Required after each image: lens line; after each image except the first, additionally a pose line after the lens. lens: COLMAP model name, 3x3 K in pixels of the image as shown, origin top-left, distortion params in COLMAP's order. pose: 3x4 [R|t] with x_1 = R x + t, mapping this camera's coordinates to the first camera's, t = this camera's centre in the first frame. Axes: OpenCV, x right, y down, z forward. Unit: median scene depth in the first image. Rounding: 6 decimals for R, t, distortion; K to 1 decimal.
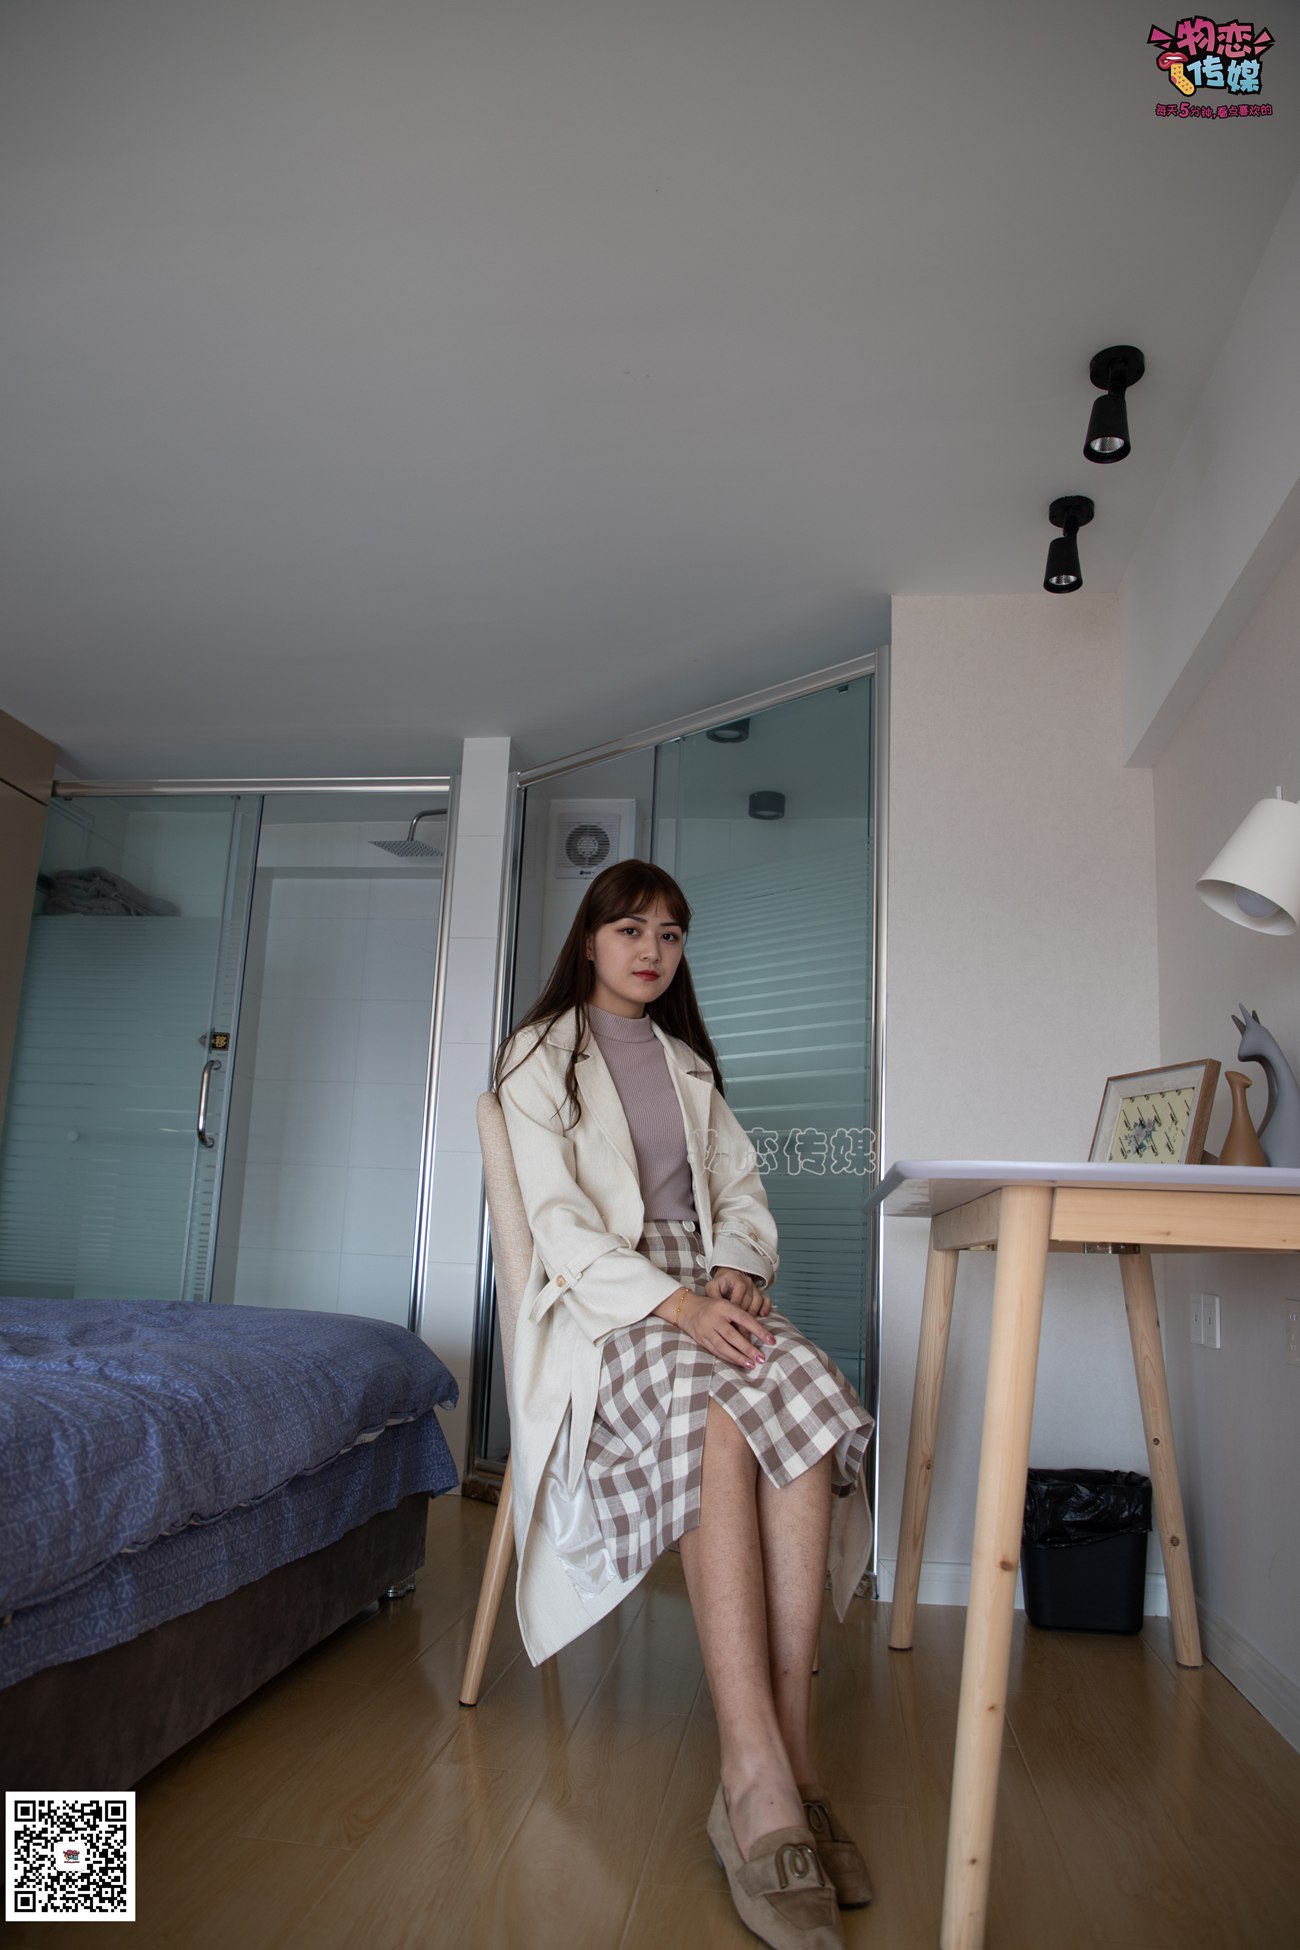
lens RADIAL K [[1369.3, 0, 647.9], [0, 1369.3, 966.7], [0, 0, 1]] dist [-0.059427, 0.038825]
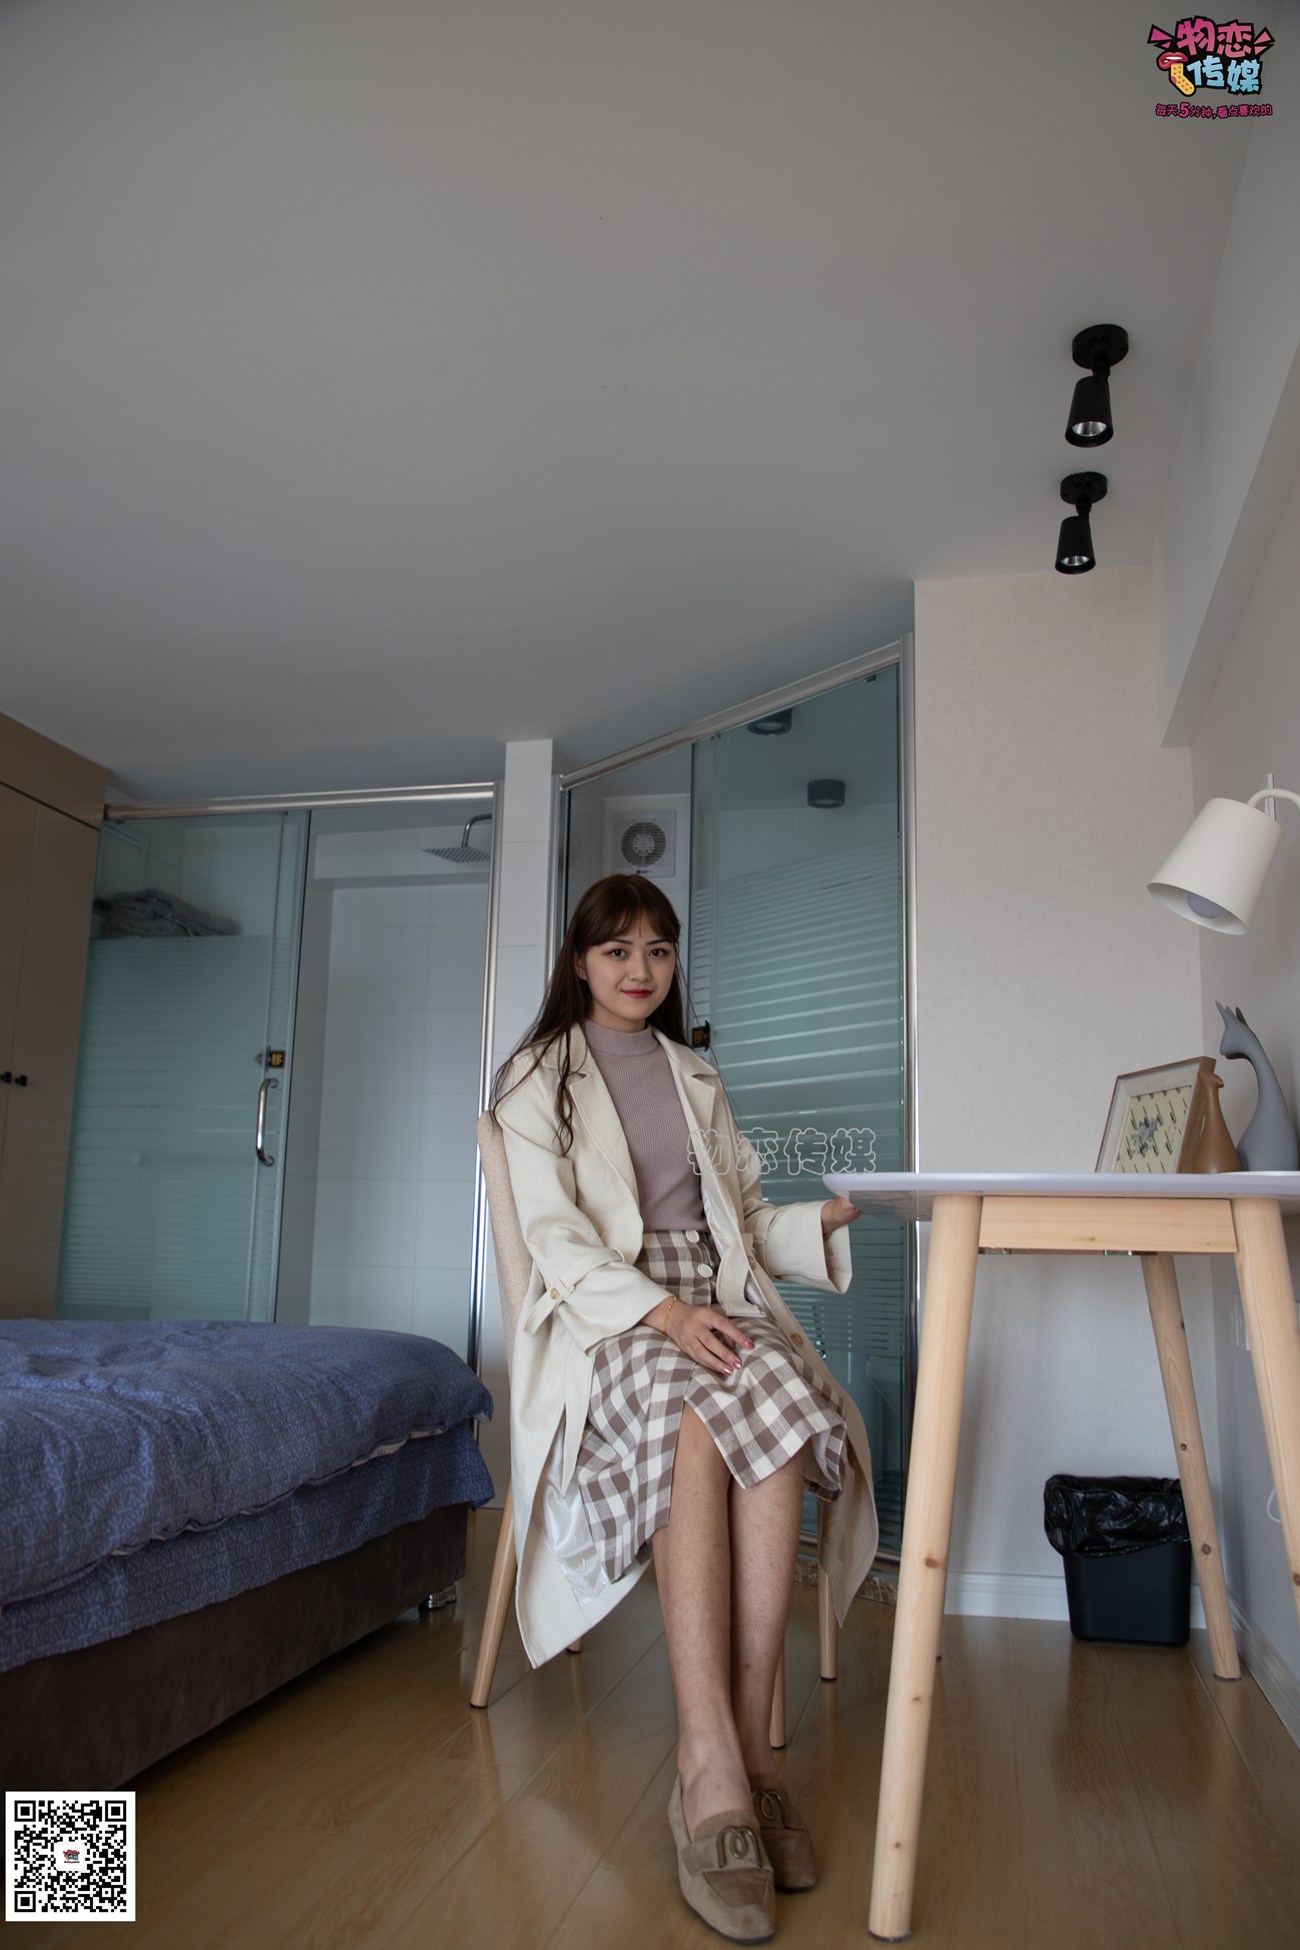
lens RADIAL K [[1465.4, 0, 653.6], [0, 1465.4, 970.7], [0, 0, 1]] dist [-0.030955, 0.033169]
pose [[0.995511, -0.038643, -0.086398, 0.111297], [0.039740, 0.999149, 0.011006, -0.021456], [0.085899, -0.014390, 0.996200, -0.086017]]
